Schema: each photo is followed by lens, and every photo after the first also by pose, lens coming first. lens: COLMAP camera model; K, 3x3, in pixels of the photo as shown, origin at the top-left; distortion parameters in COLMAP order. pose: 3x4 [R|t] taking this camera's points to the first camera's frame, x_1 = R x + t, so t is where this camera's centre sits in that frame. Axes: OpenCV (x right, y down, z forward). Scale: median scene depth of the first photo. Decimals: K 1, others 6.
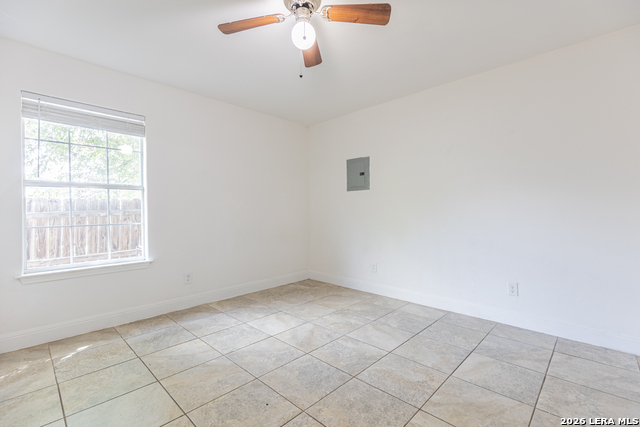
lens RADIAL K [[289.3, 0, 323.5], [0, 289.3, 211.9], [0, 0, 1]] dist [0.009236, -0.001399]
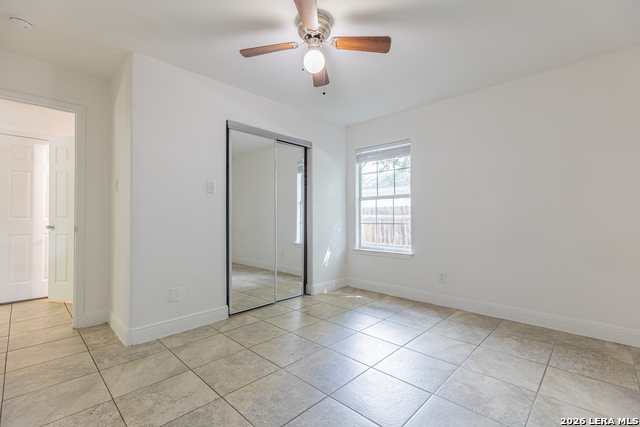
lens RADIAL K [[289.3, 0, 323.5], [0, 289.3, 211.9], [0, 0, 1]] dist [0.009236, -0.001399]
pose [[0.004664, -0.006289, -0.999969, 0.649526], [-0.002909, 0.999976, -0.006303, -0.002885], [0.999985, 0.002939, 0.004646, 0.621338]]
